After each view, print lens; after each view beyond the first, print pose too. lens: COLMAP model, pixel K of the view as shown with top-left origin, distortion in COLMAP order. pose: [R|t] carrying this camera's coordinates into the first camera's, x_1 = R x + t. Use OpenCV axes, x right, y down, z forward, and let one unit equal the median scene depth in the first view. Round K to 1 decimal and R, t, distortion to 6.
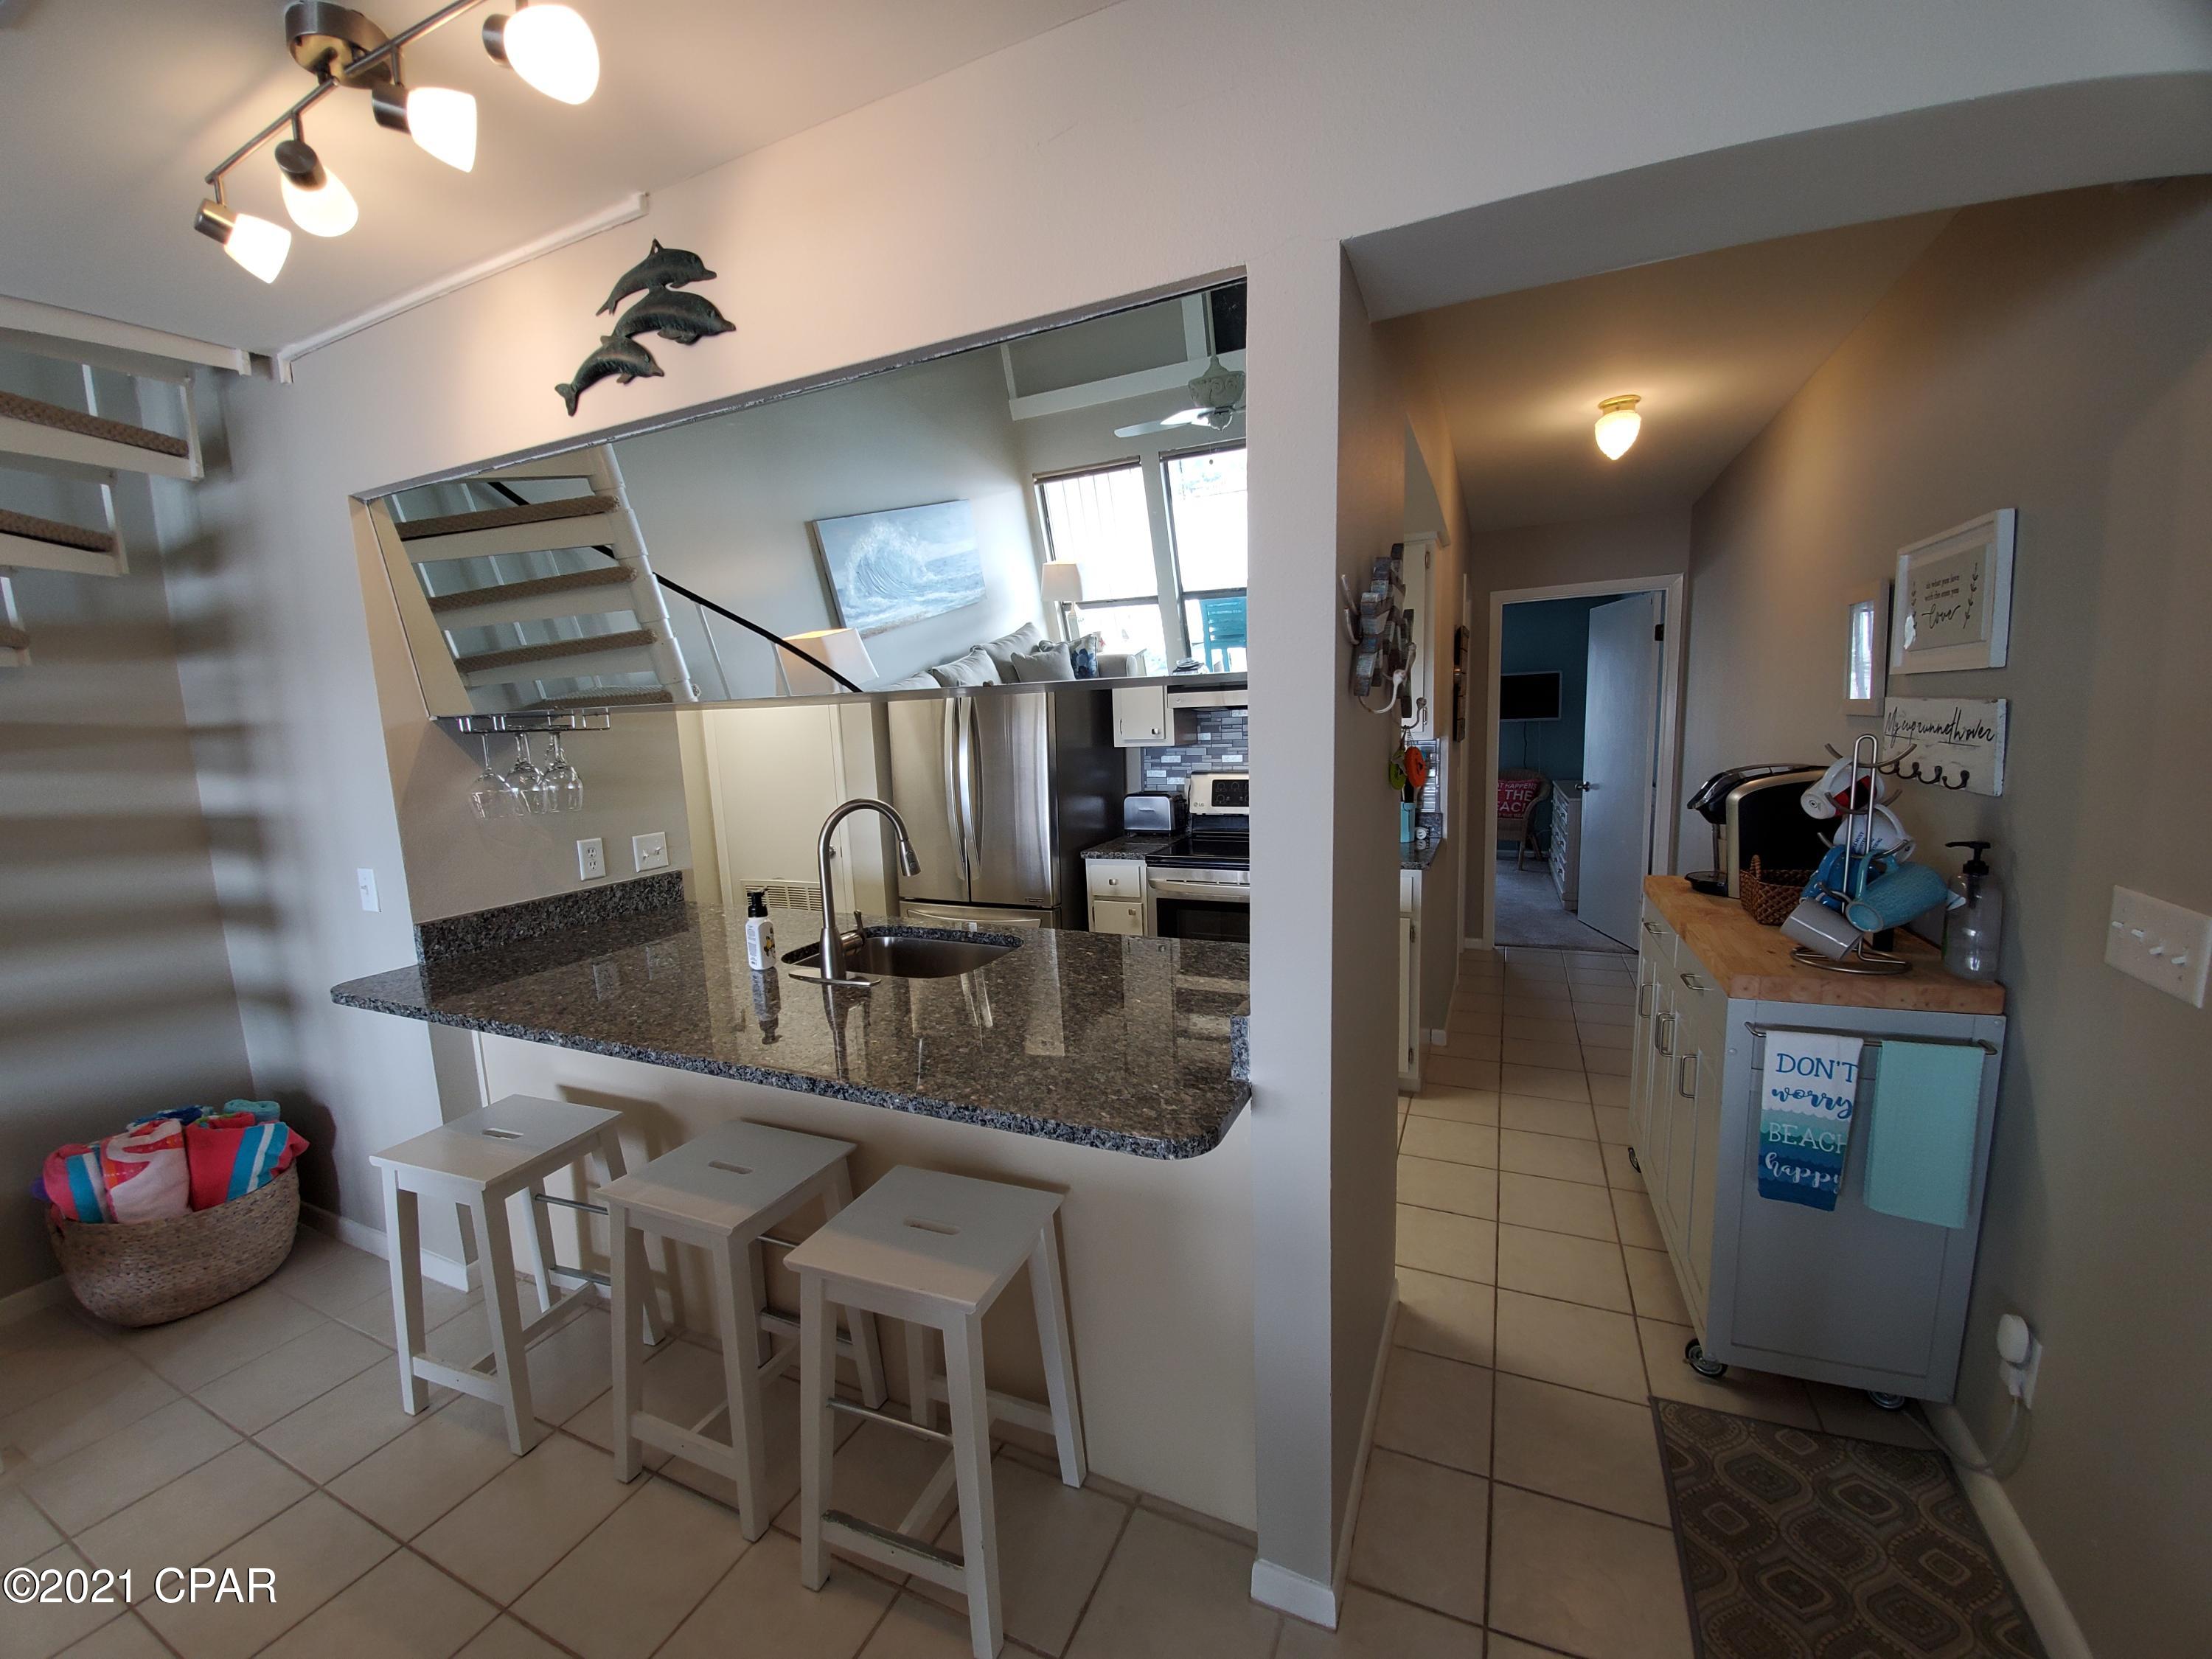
lens RADIAL K [[879.2, 0, 1106.9], [0, 879.2, 844.0], [0, 0, 1]] dist [-0.001819, 0.000039]
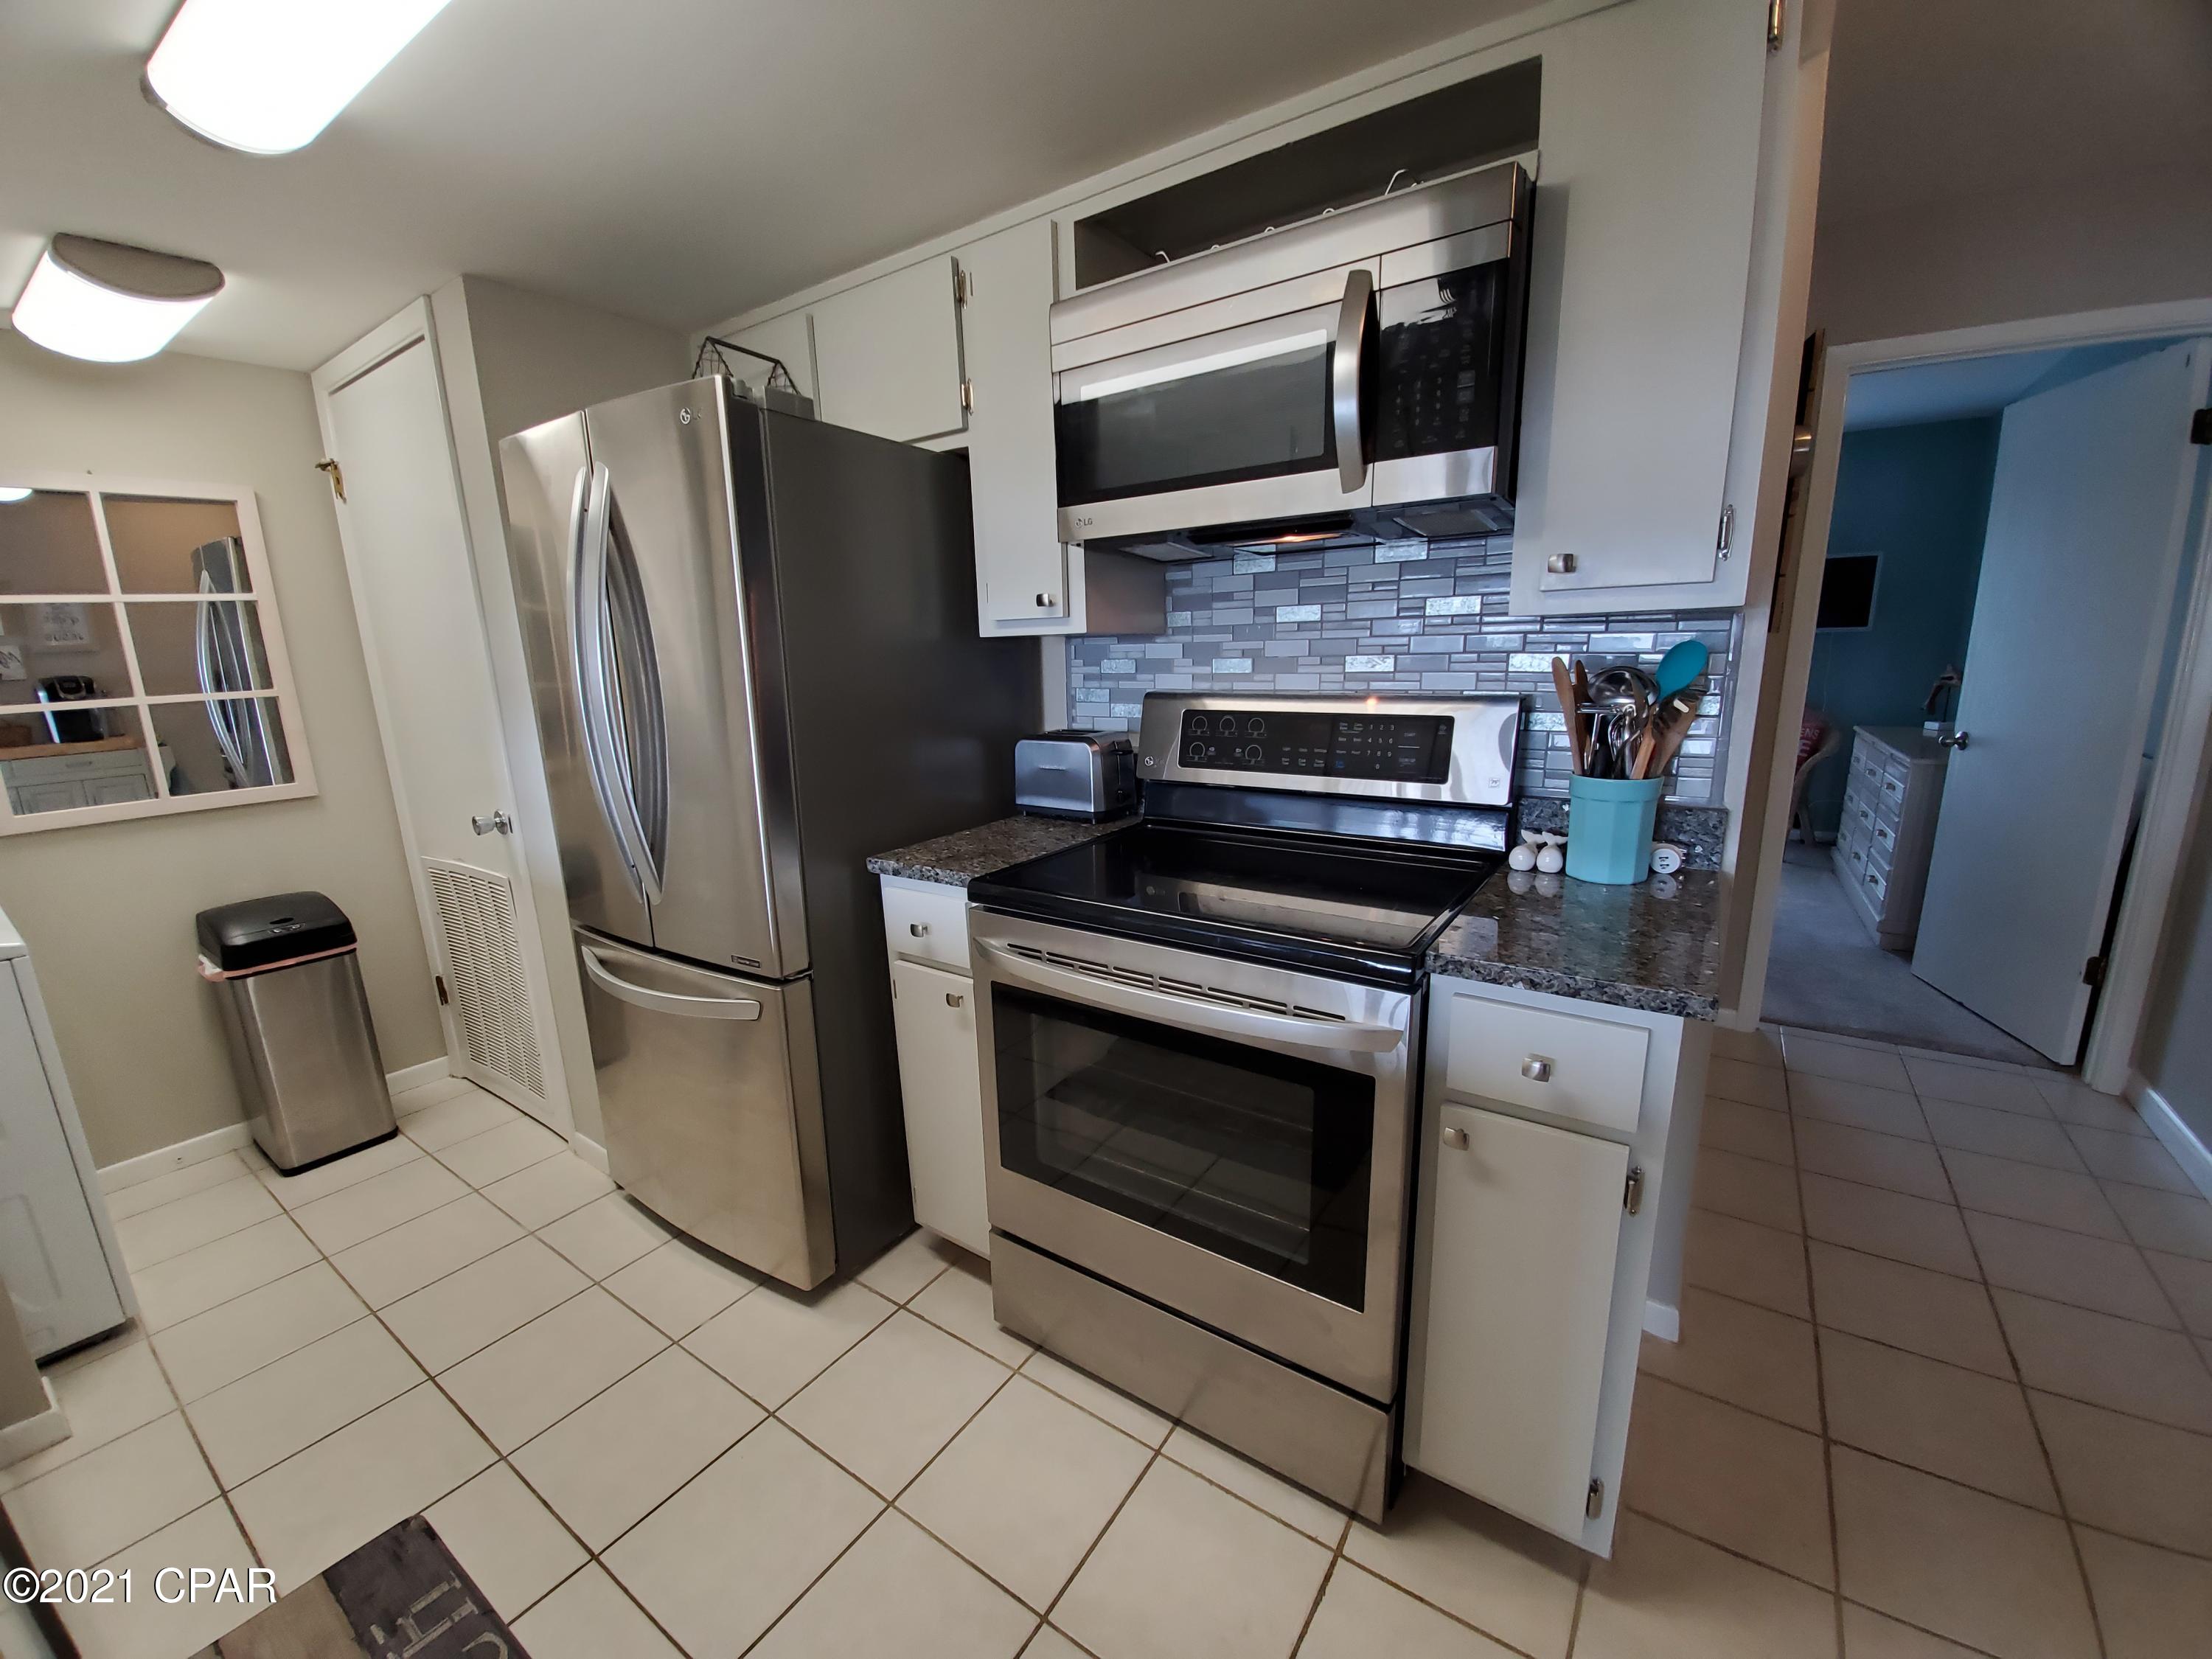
lens RADIAL K [[878.5, 0, 1106.2], [0, 878.5, 845.1], [0, 0, 1]] dist [0.010442, -0.015415]
pose [[0.984754, 0.051457, -0.166165, 0.173826], [-0.037581, 0.995620, 0.085602, -0.042898], [0.169842, -0.078052, 0.982375, 0.565408]]
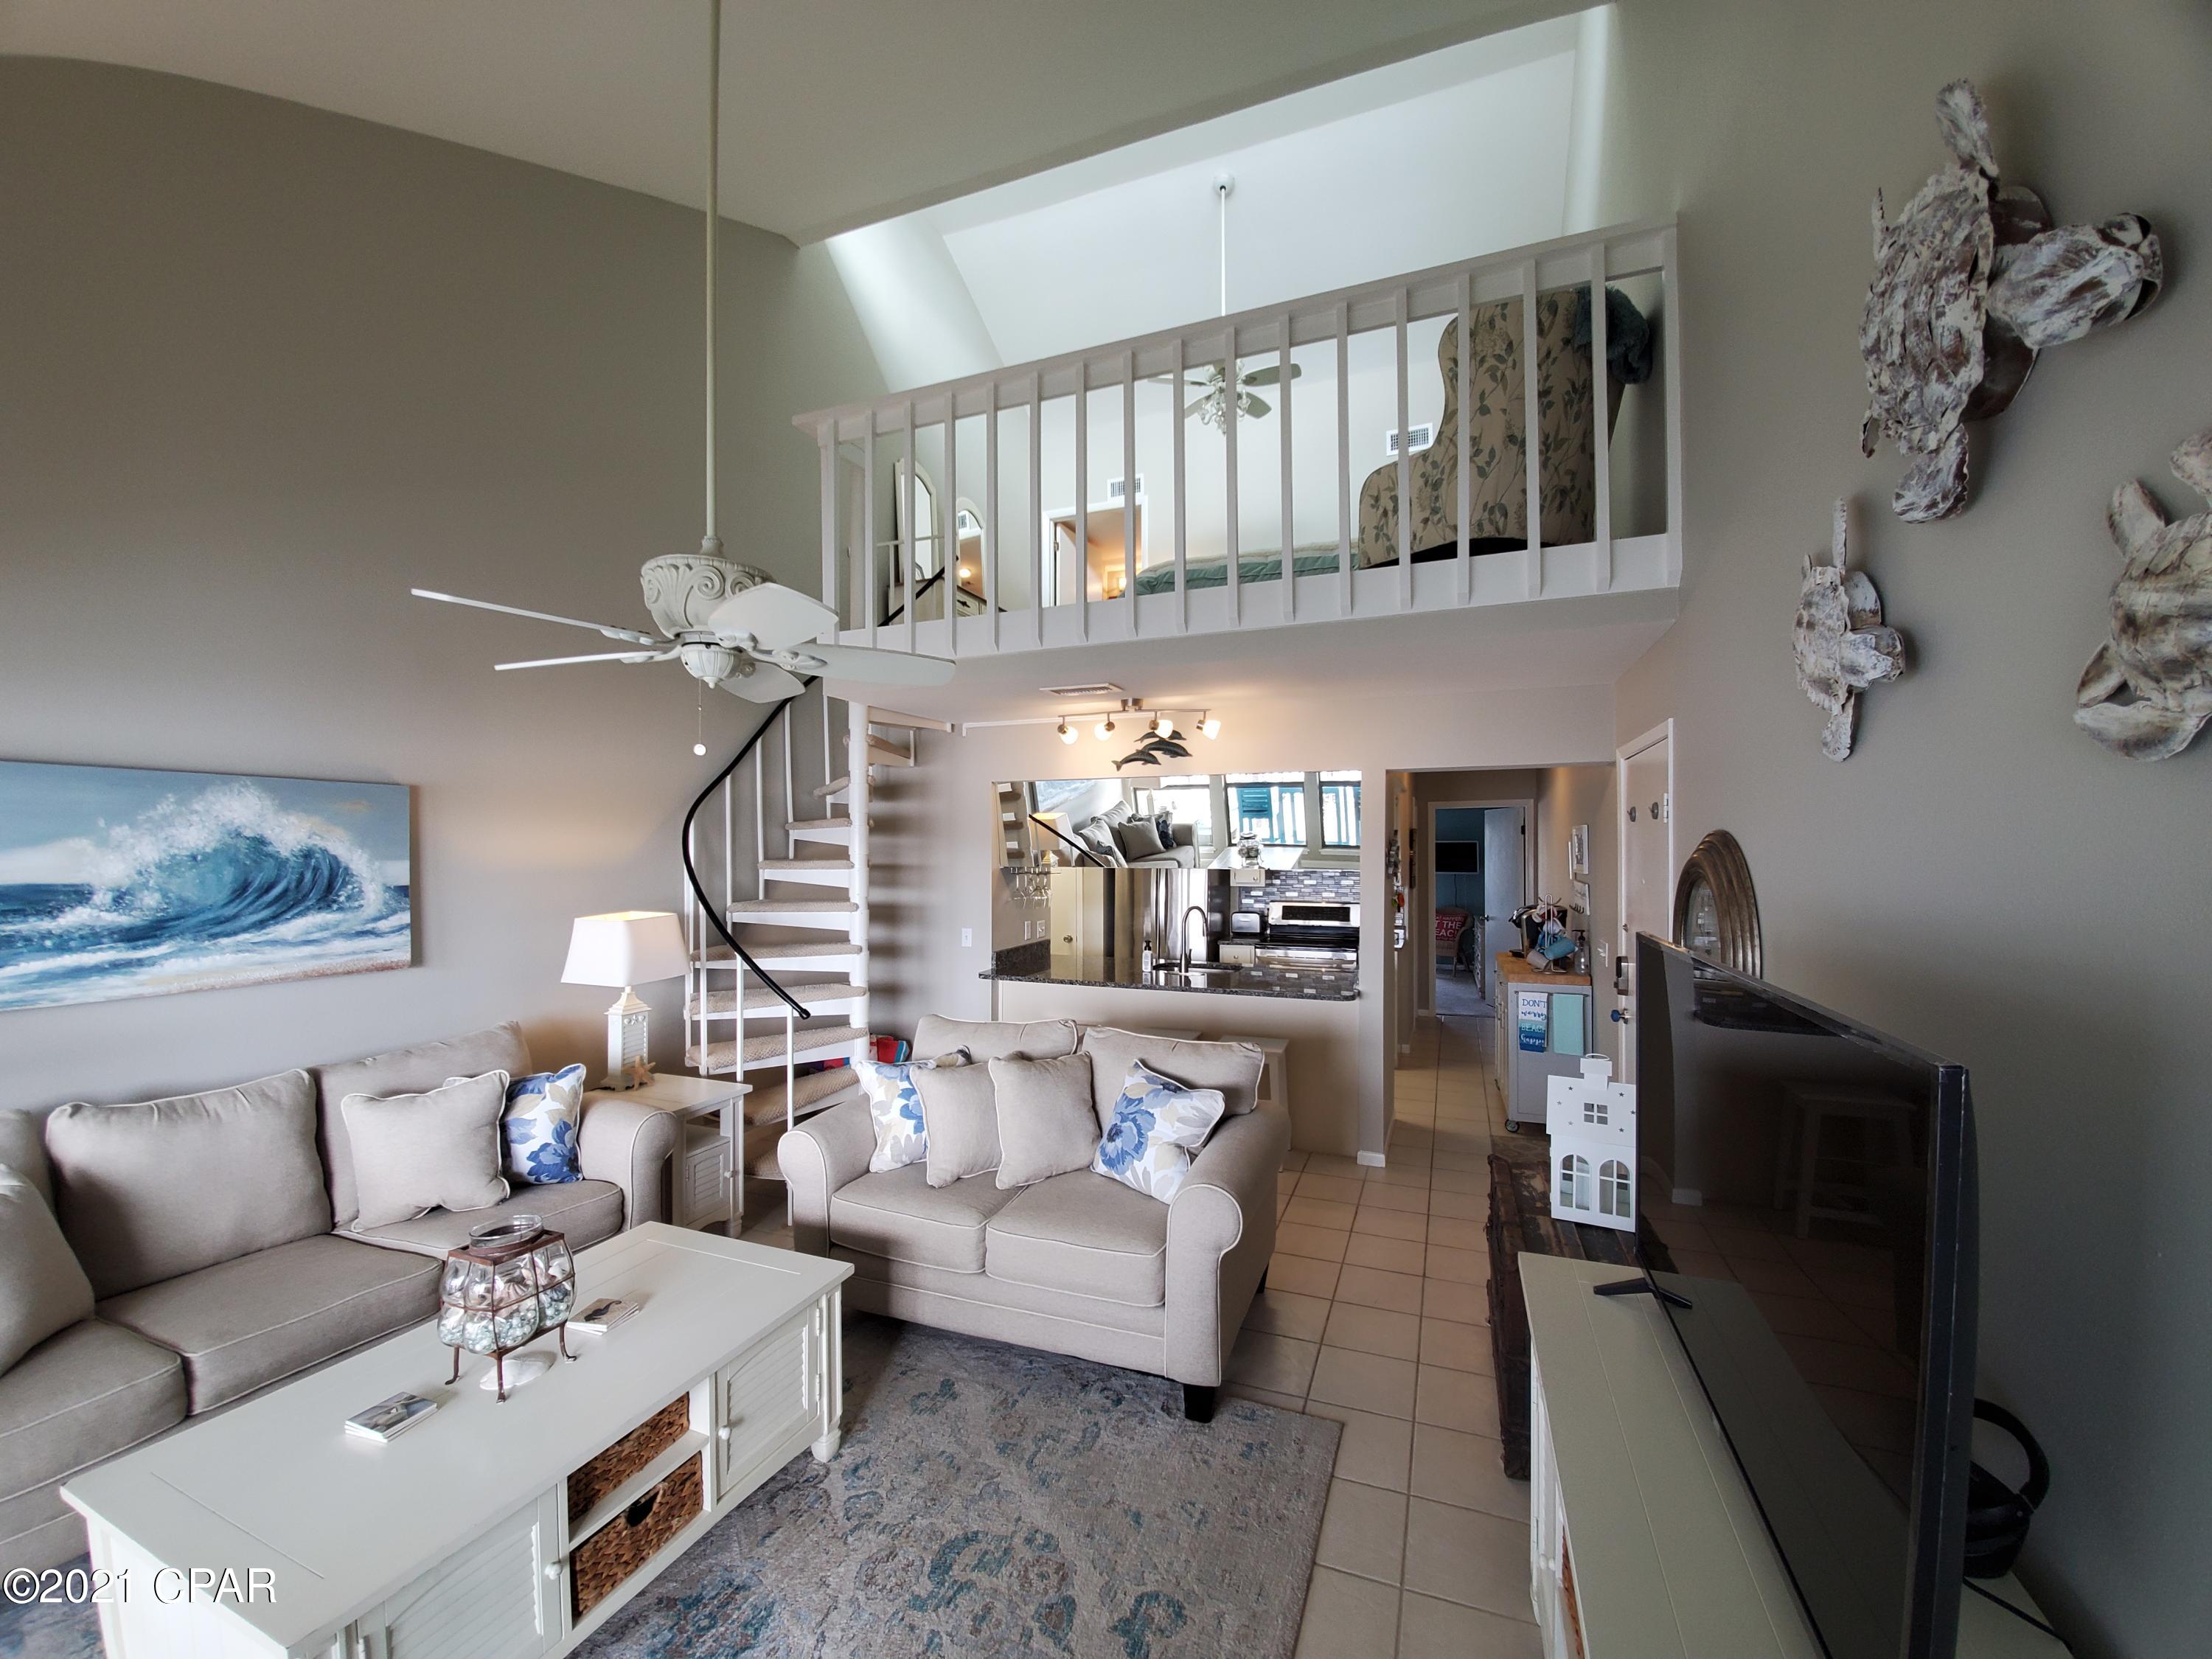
lens RADIAL K [[881.9, 0, 1111.4], [0, 881.9, 843.4], [0, 0, 1]] dist [0.011112, -0.016118]
pose [[0.997812, 0.036735, 0.054962, -0.371350], [-0.028151, 0.988356, -0.149534, 0.091942], [-0.059815, 0.147659, 0.987228, -0.890617]]
